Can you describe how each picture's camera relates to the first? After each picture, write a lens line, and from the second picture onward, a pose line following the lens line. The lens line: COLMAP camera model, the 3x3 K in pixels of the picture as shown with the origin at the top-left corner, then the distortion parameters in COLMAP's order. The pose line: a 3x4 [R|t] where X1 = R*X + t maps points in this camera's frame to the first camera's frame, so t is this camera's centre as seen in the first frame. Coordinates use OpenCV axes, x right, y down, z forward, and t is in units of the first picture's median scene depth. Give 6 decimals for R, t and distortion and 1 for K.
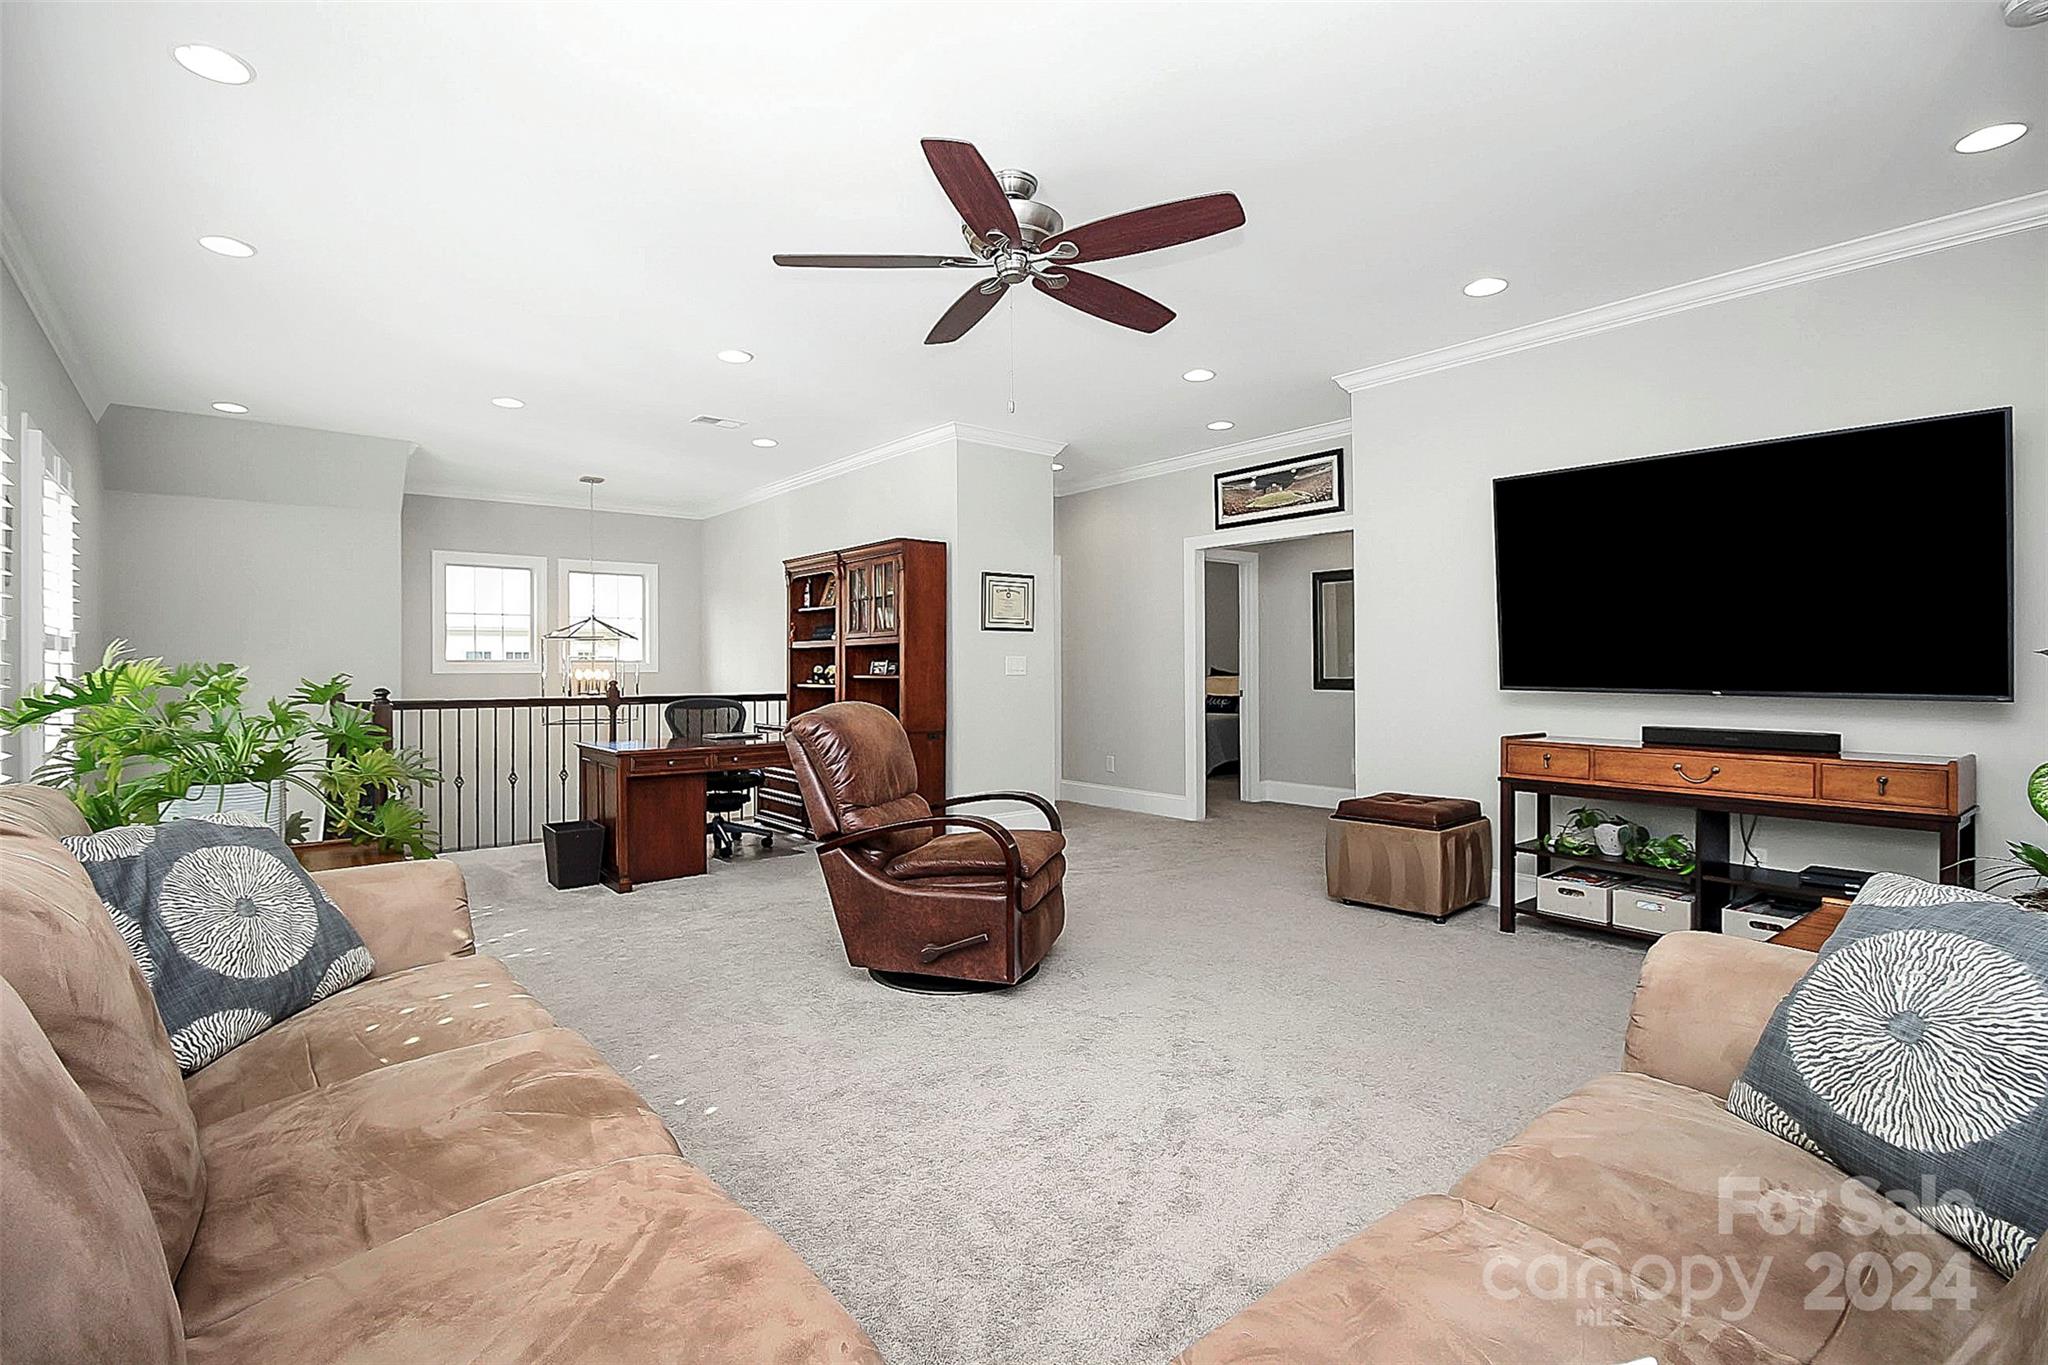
lens RADIAL K [[978.7, 0, 1023.1], [0, 978.7, 672.2], [0, 0, 1]] dist [0.000244, -0.000238]
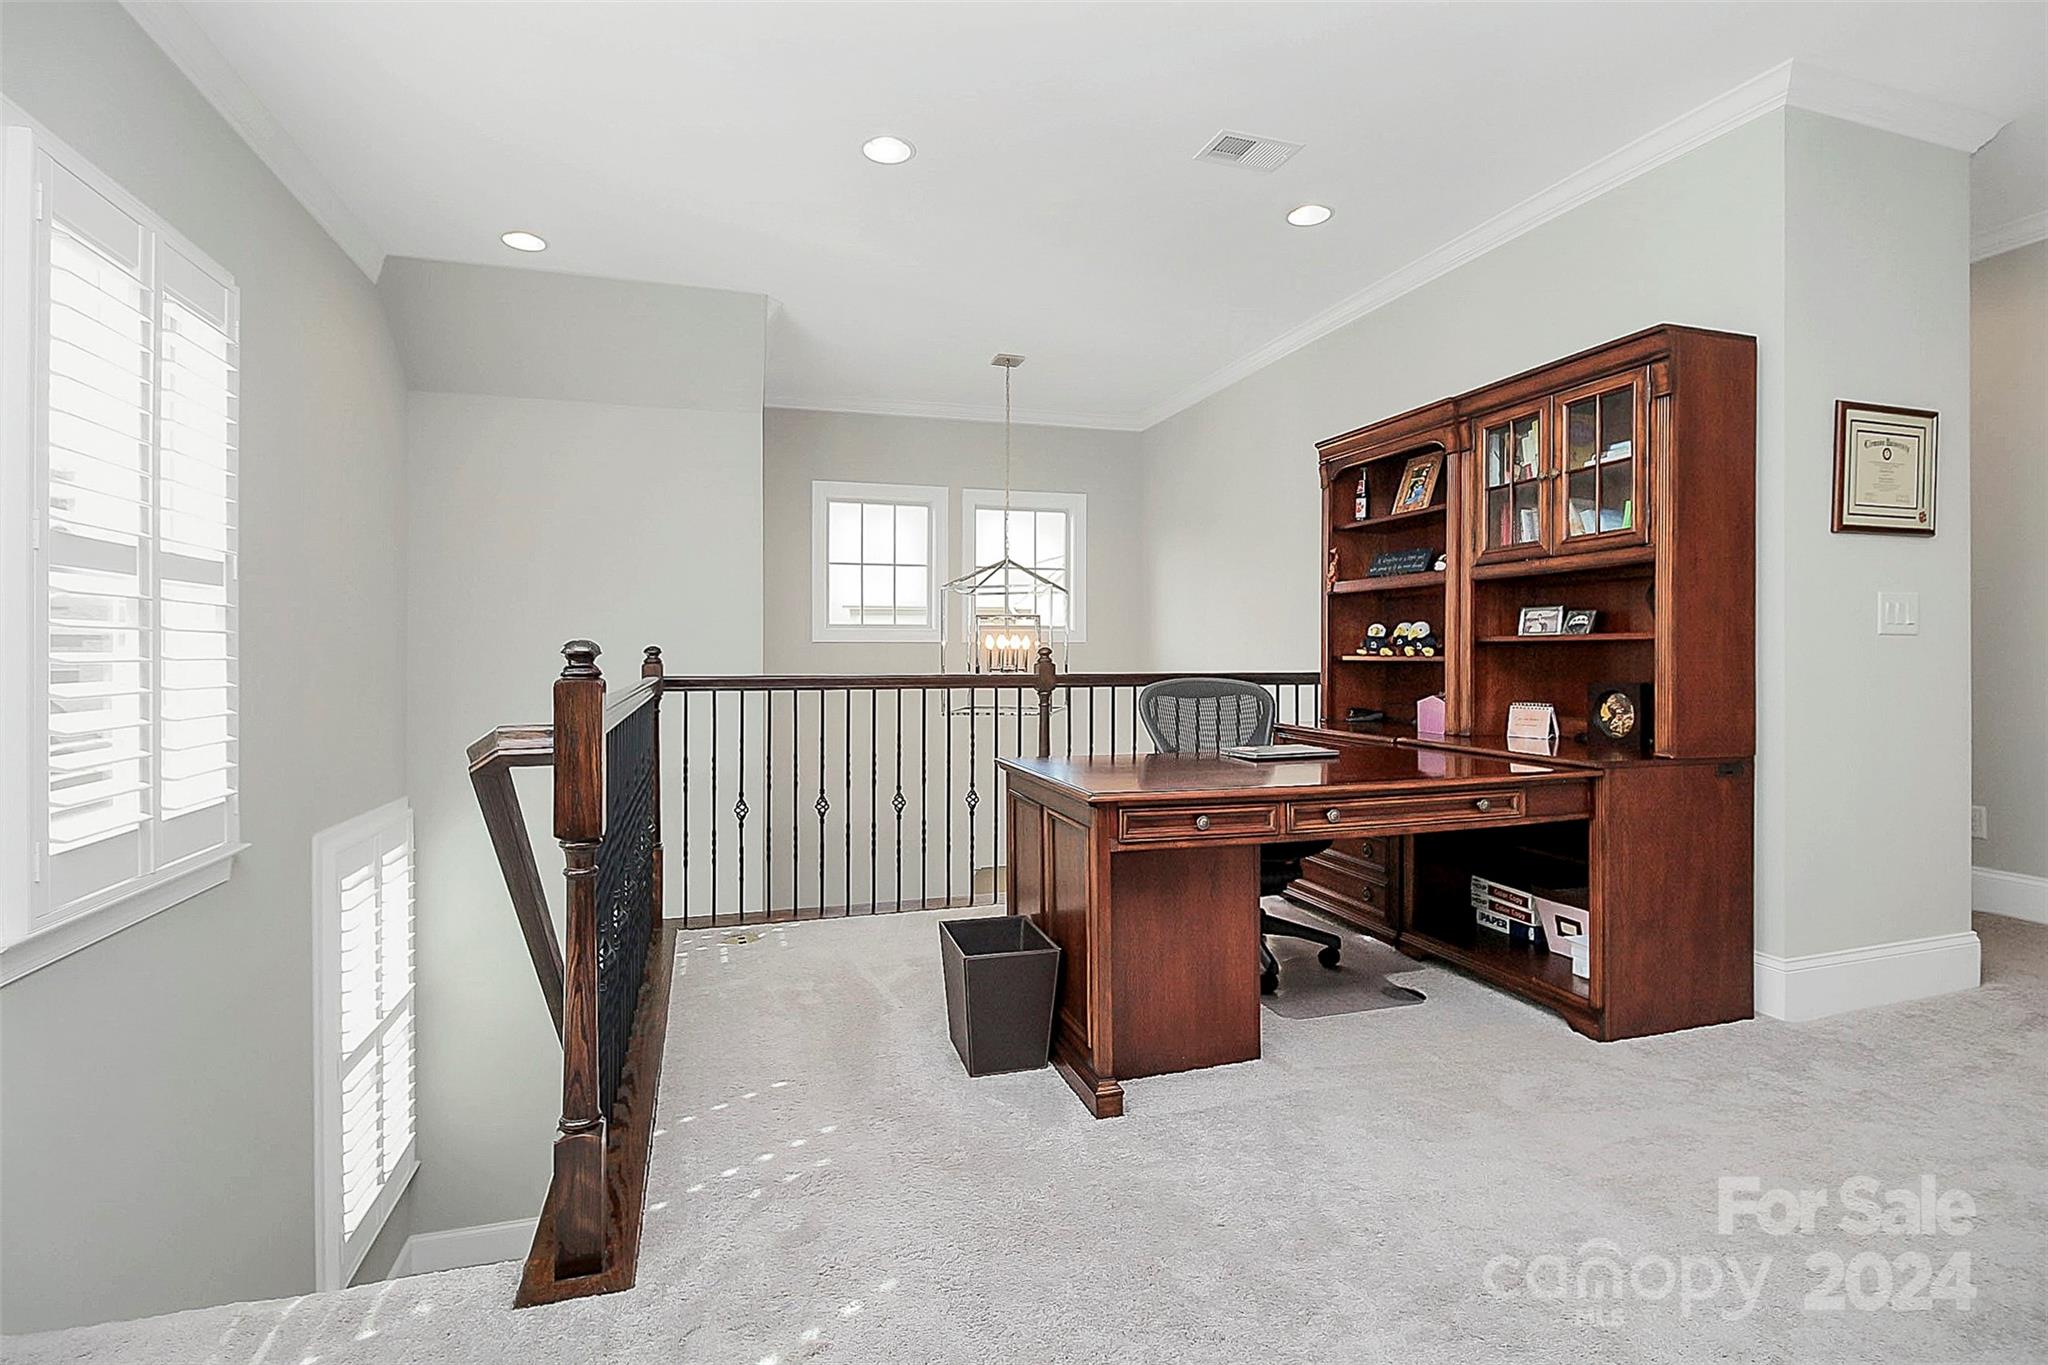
lens RADIAL K [[978.7, 0, 1023.1], [0, 978.7, 672.2], [0, 0, 1]] dist [0.000244, -0.000238]
pose [[0.930331, 0.008970, -0.366612, -0.206231], [-0.002346, 0.999826, 0.018511, 0.012452], [0.366714, -0.016361, 0.930190, 0.421884]]
